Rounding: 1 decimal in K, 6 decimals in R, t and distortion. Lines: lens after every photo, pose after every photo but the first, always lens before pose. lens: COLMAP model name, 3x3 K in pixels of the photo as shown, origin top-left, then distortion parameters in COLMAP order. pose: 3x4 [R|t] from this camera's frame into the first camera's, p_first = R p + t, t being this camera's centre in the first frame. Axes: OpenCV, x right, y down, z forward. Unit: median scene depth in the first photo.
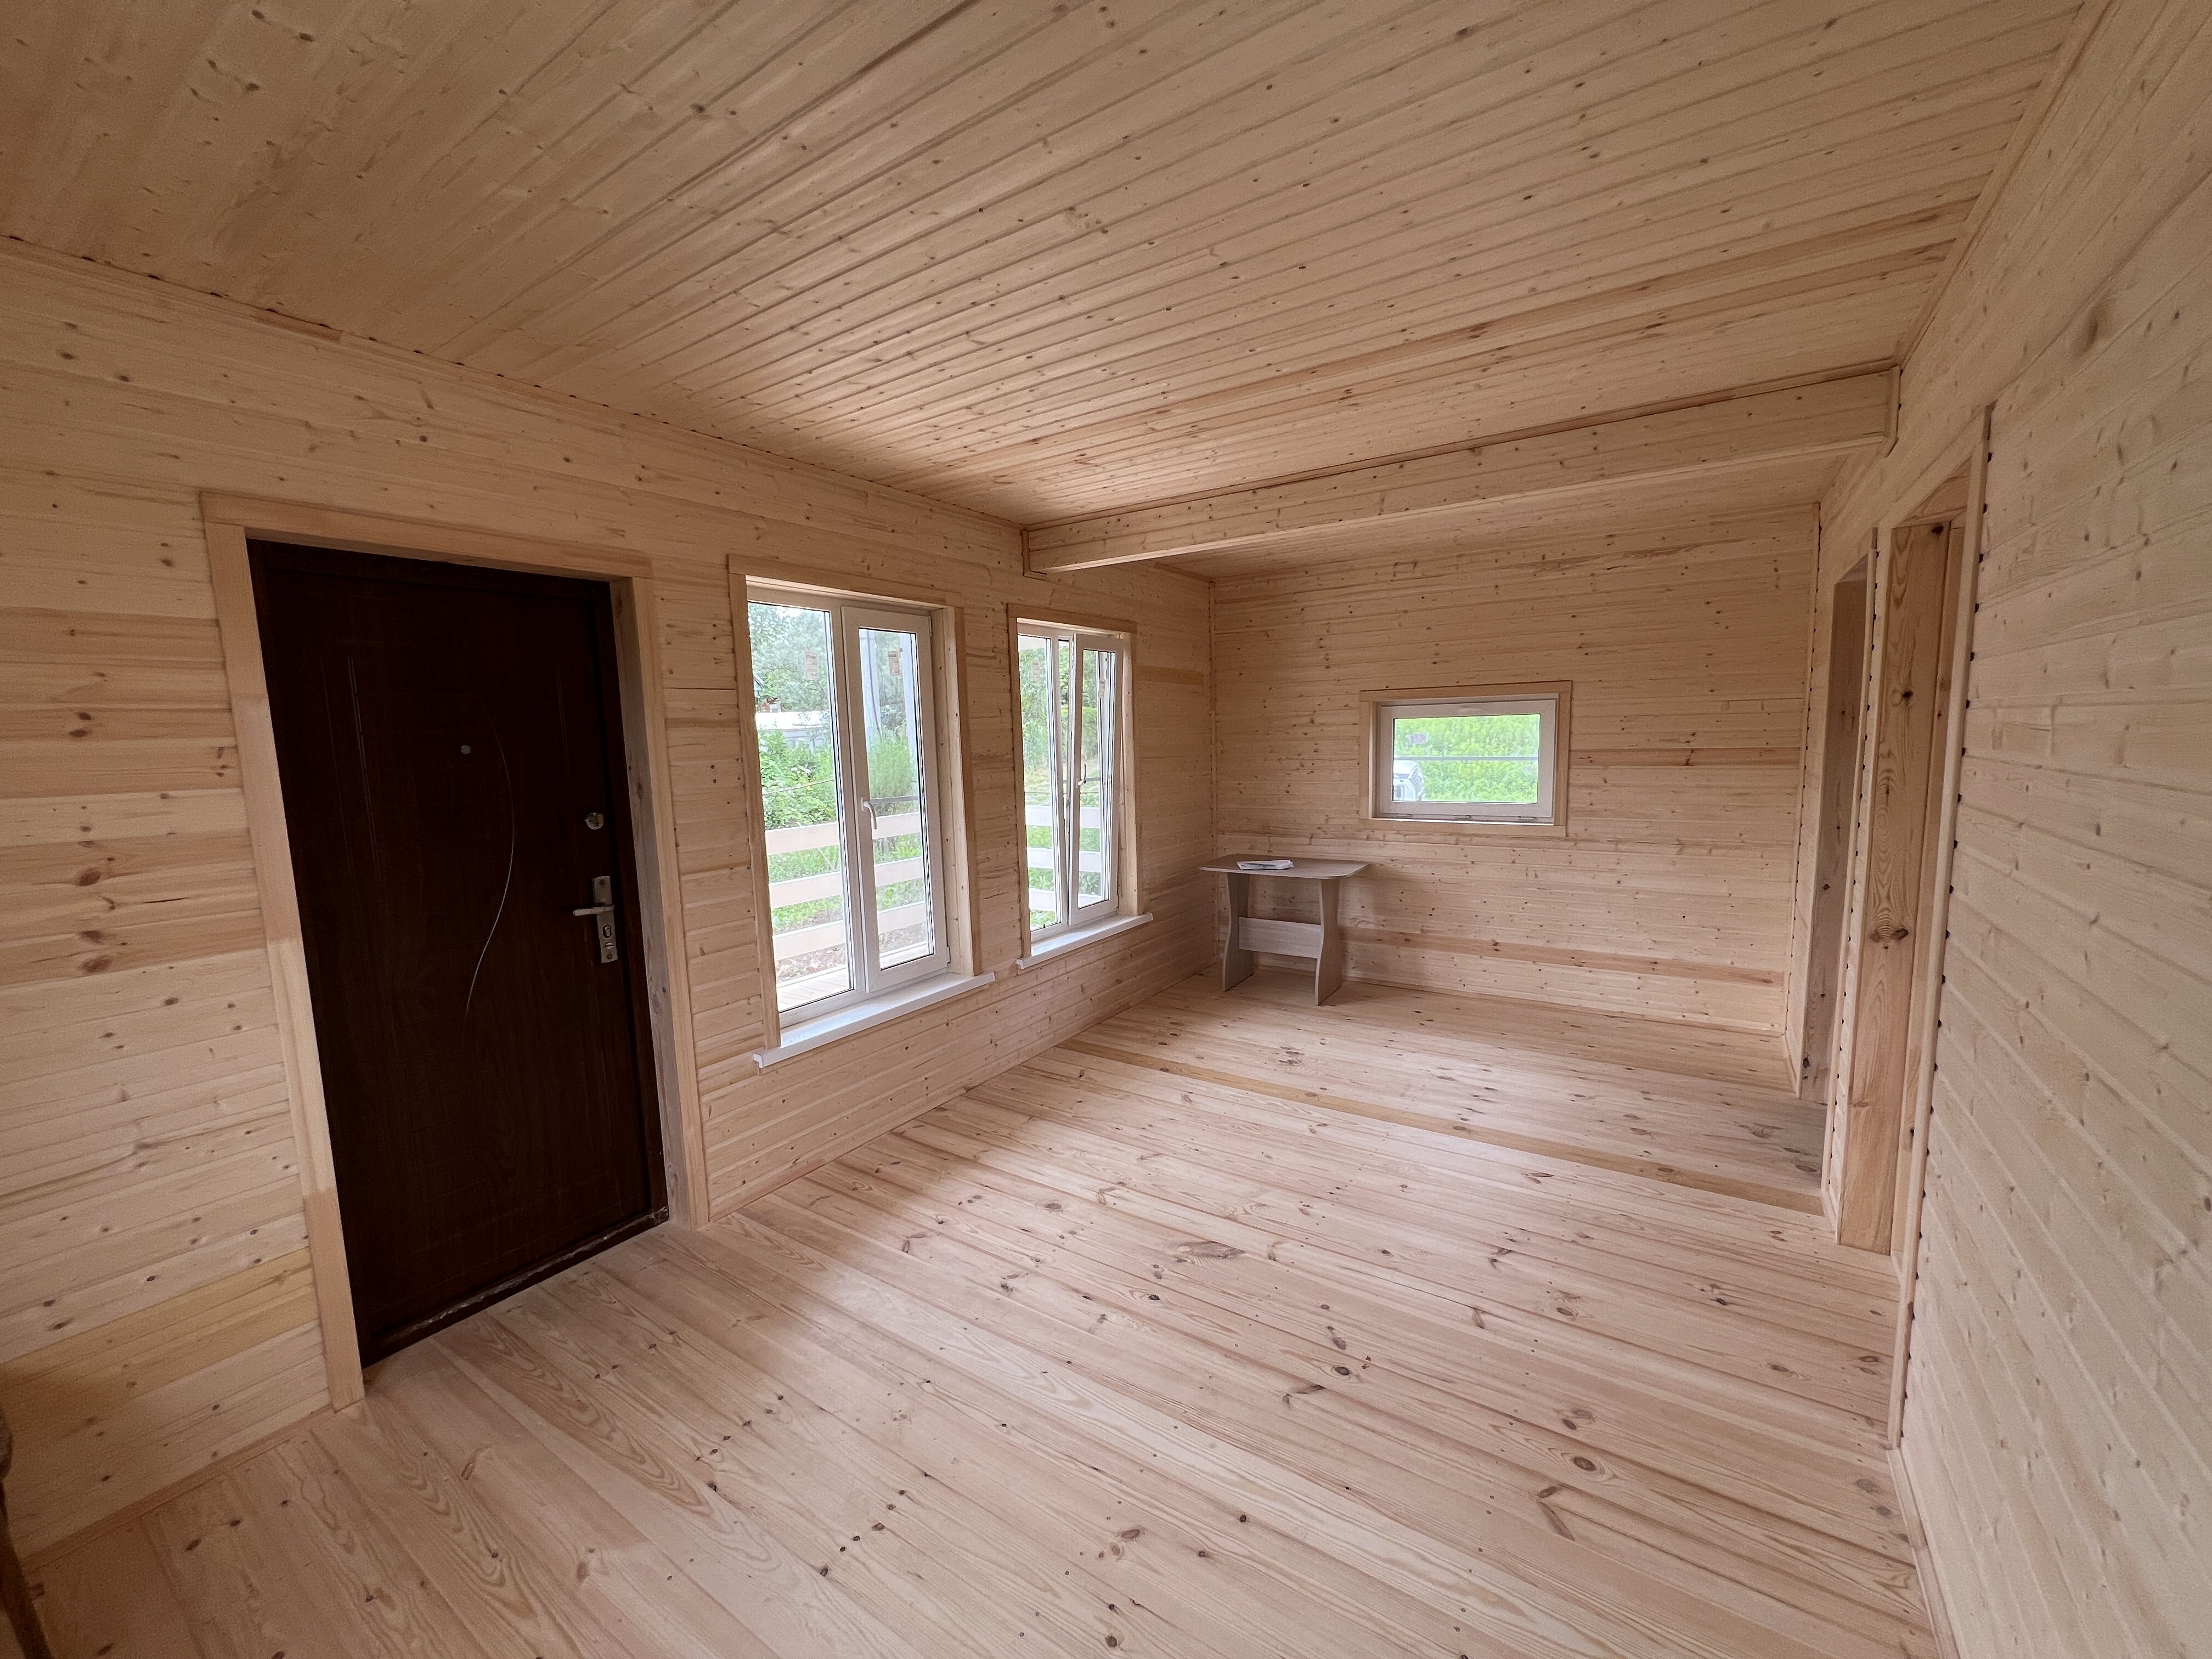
lens RADIAL K [[881.7, 0, 1103.7], [0, 881.7, 837.9], [0, 0, 1]] dist [-0.001799, 0.000009]
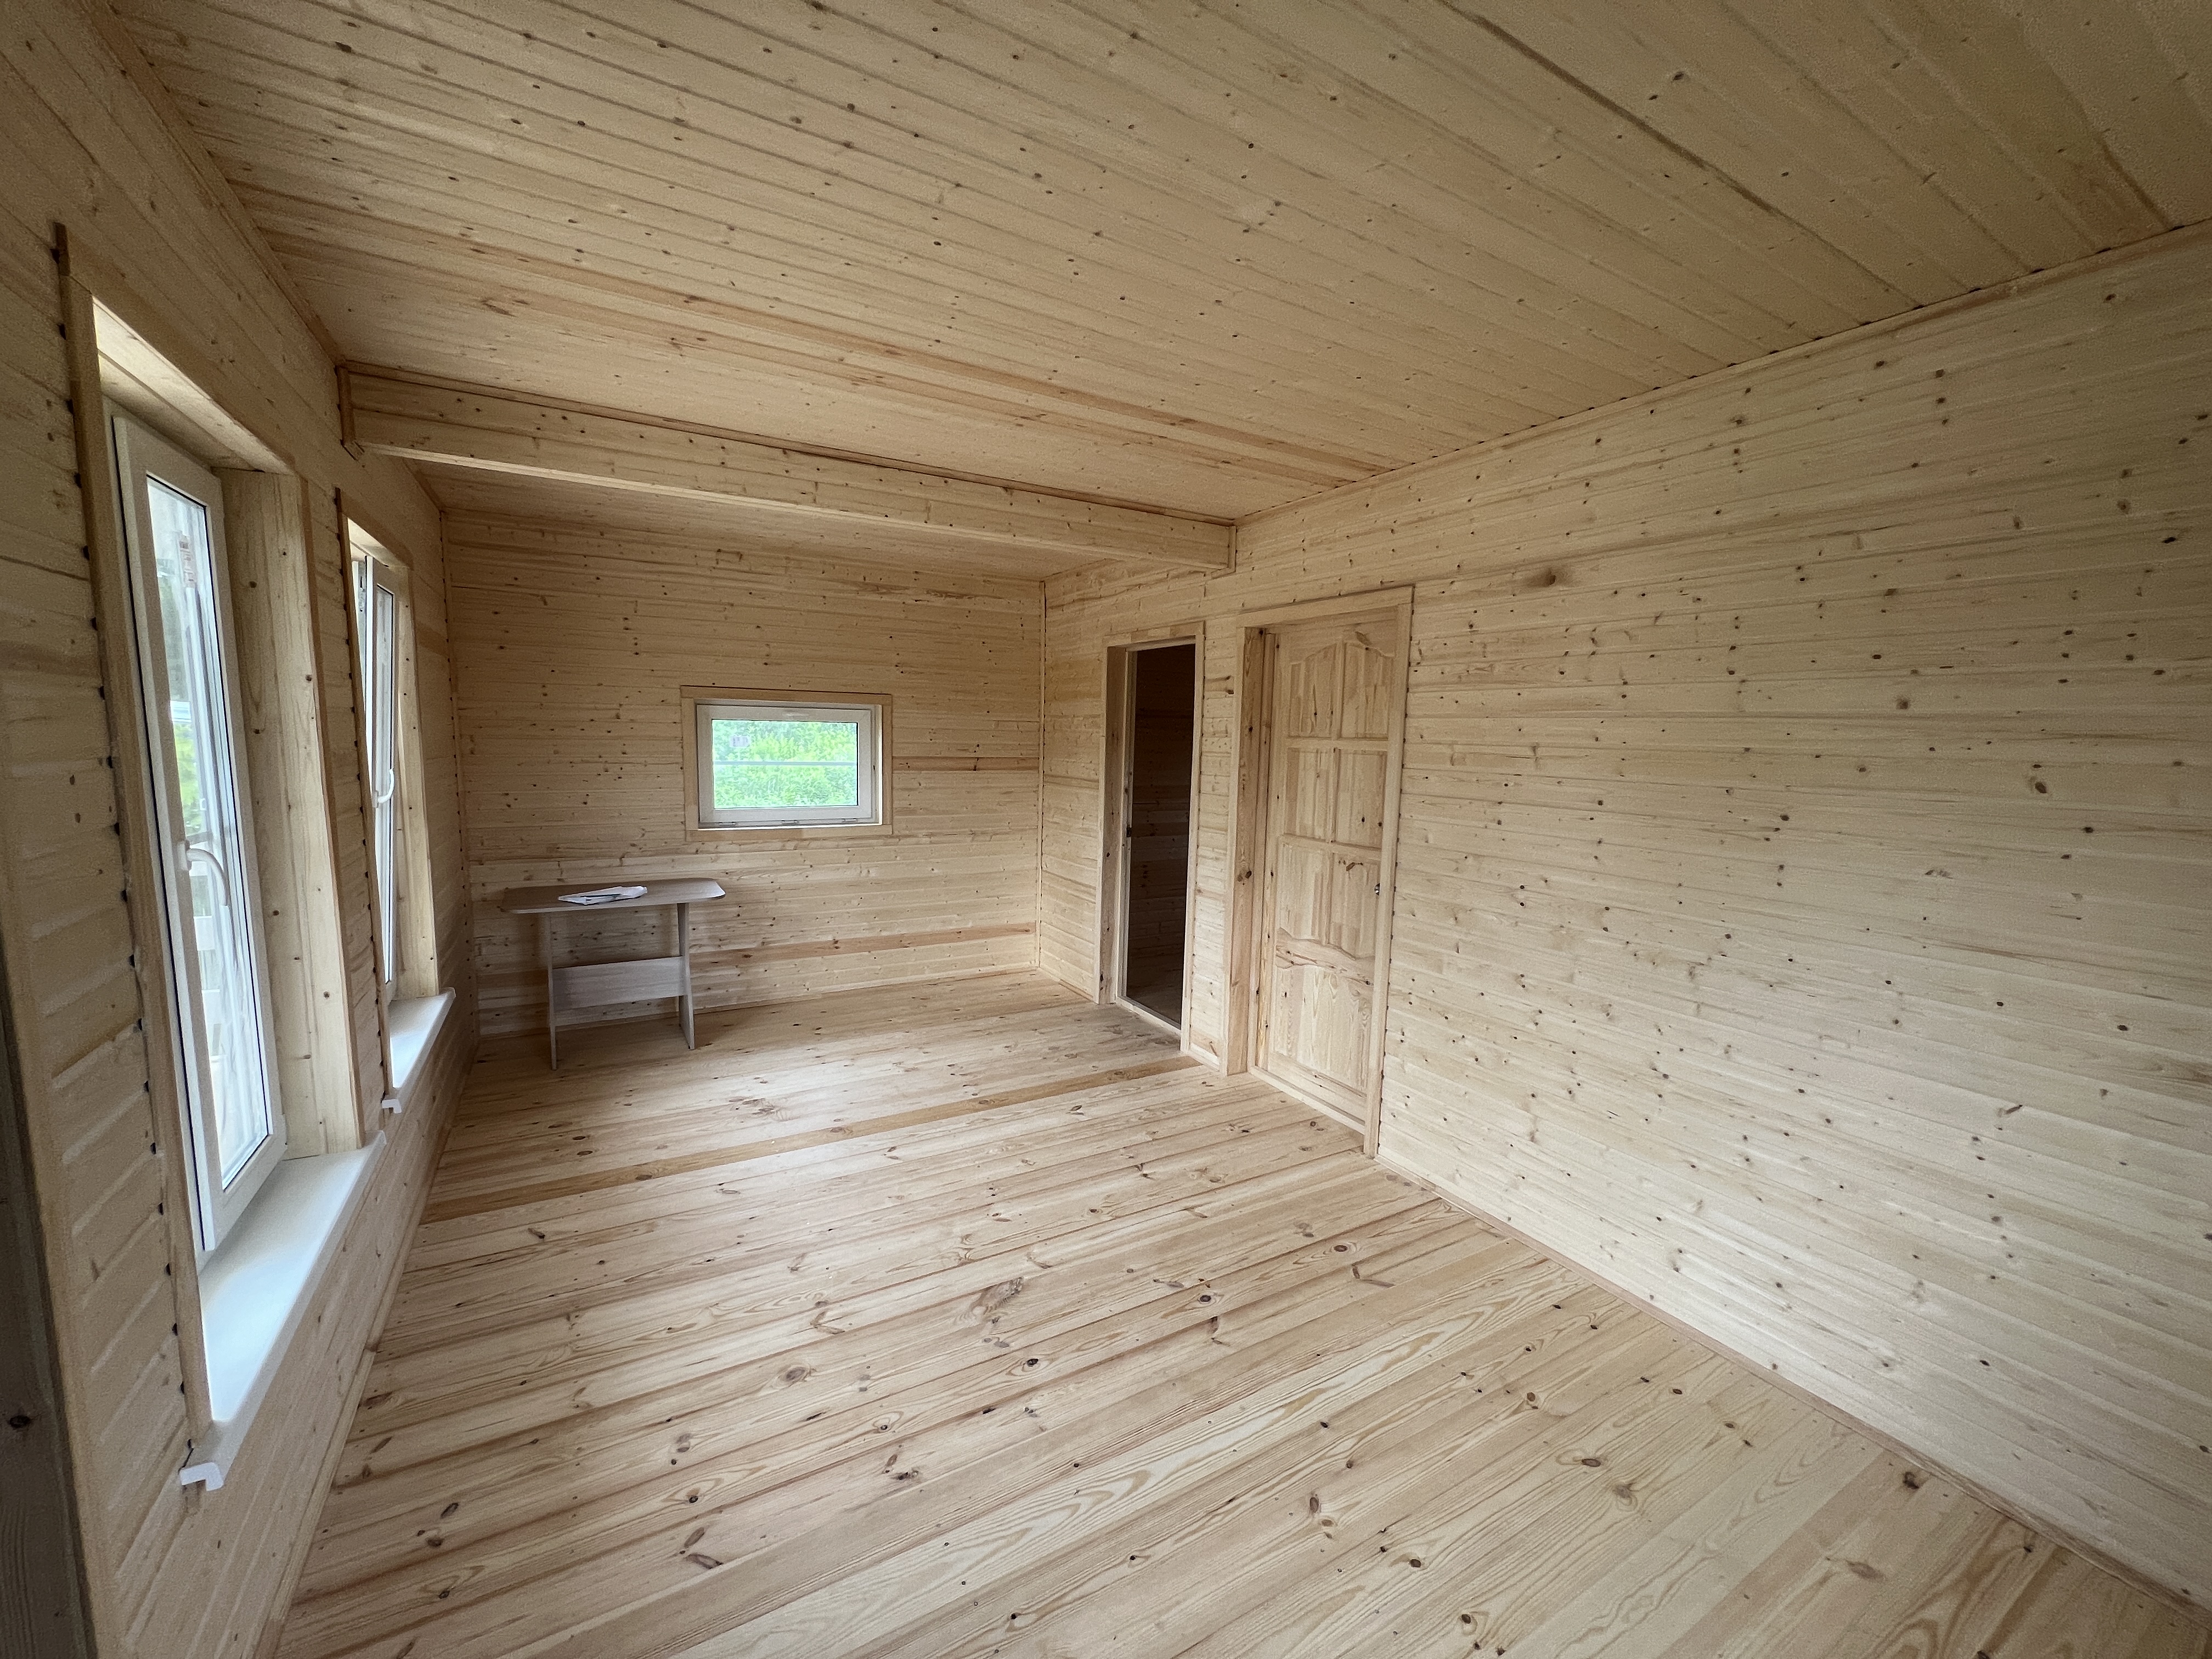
lens RADIAL K [[881.7, 0, 1103.7], [0, 881.7, 837.9], [0, 0, 1]] dist [-0.001799, 0.000009]
pose [[0.439836, -0.069171, 0.895410, -0.477654], [0.070808, 0.996597, 0.042205, -0.033281], [-0.895282, 0.044839, 0.443237, 0.356164]]
